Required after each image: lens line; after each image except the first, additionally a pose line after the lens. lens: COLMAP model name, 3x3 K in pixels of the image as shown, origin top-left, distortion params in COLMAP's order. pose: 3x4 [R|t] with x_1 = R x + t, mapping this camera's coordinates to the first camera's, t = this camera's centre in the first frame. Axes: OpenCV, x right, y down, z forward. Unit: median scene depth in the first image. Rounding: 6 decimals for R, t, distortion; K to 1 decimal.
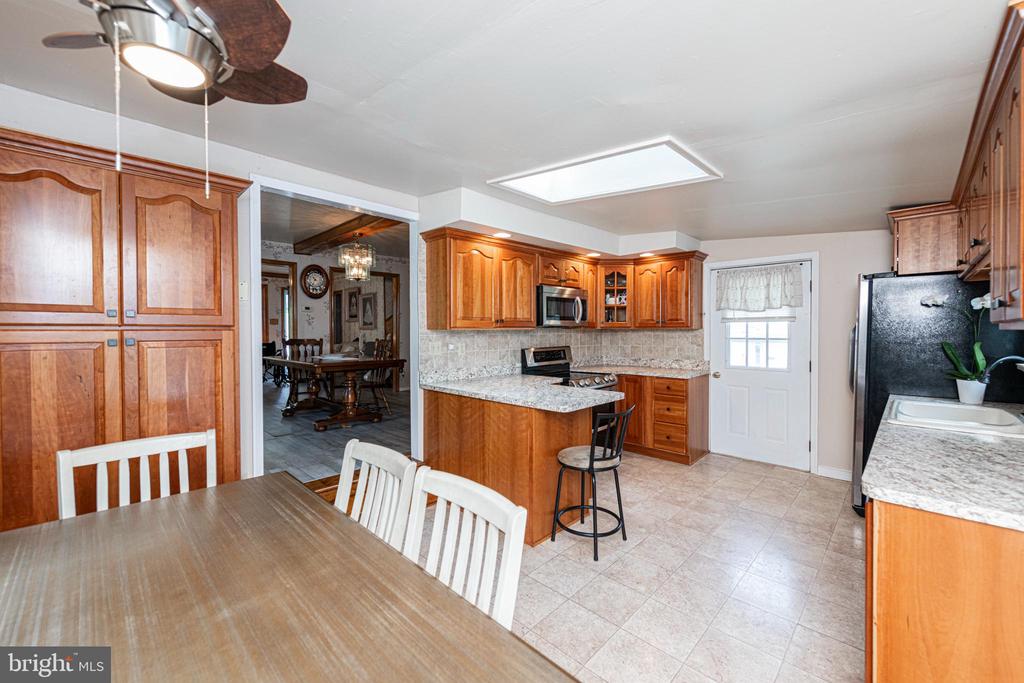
lens RADIAL K [[413.0, 0, 513.0], [0, 413.0, 335.7], [0, 0, 1]] dist [-0.001443, -0.000562]
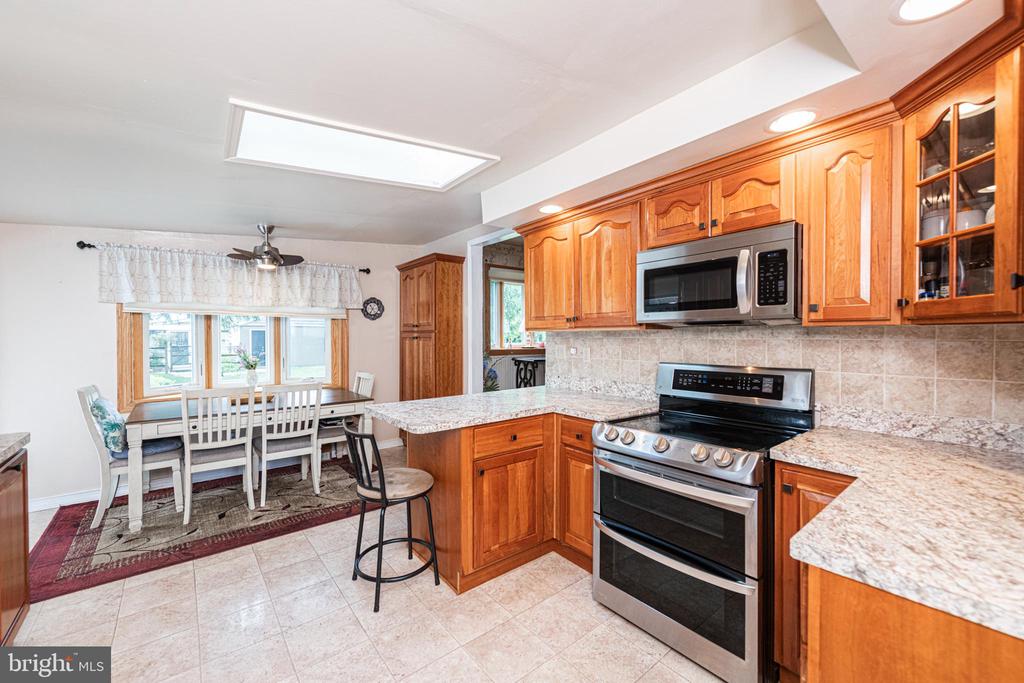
lens RADIAL K [[413.0, 0, 513.0], [0, 413.0, 335.7], [0, 0, 1]] dist [-0.001443, -0.000562]
pose [[-0.117817, 0.004161, -0.993027, 0.692618], [-0.012399, 0.999907, 0.005661, -0.007988], [0.992958, 0.012980, -0.117755, 0.937497]]
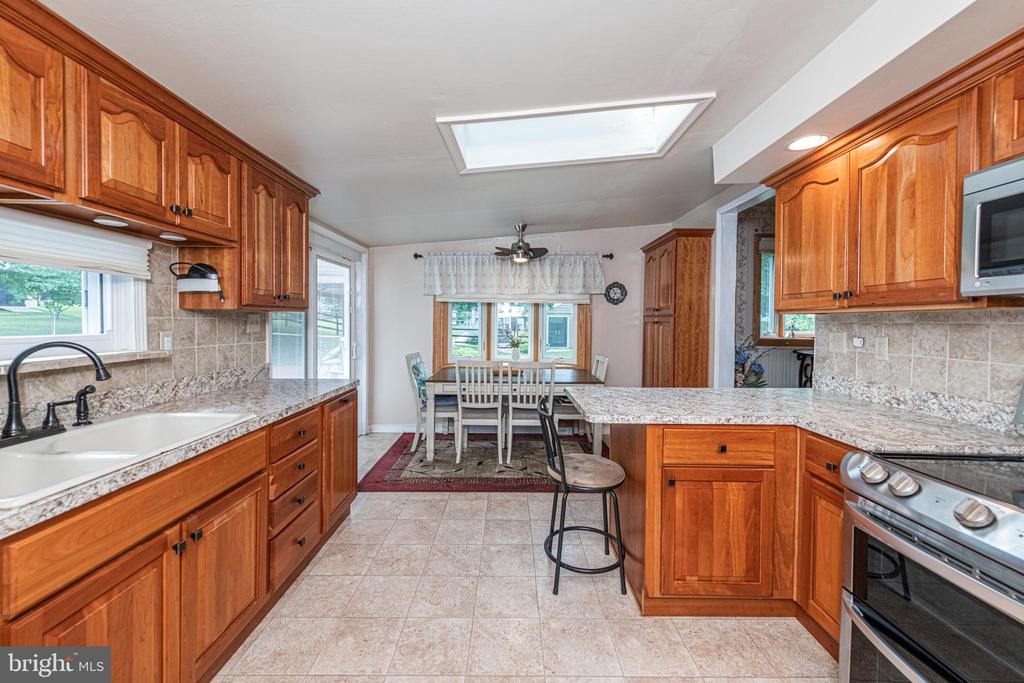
lens RADIAL K [[402.4, 0, 508.5], [0, 402.4, 325.6], [0, 0, 1]] dist [-0.000160, -0.000638]
pose [[-0.718899, 0.005053, -0.695096, 0.588104], [-0.015371, 0.999614, 0.023164, -0.002220], [0.694944, 0.027336, -0.718544, 1.023283]]
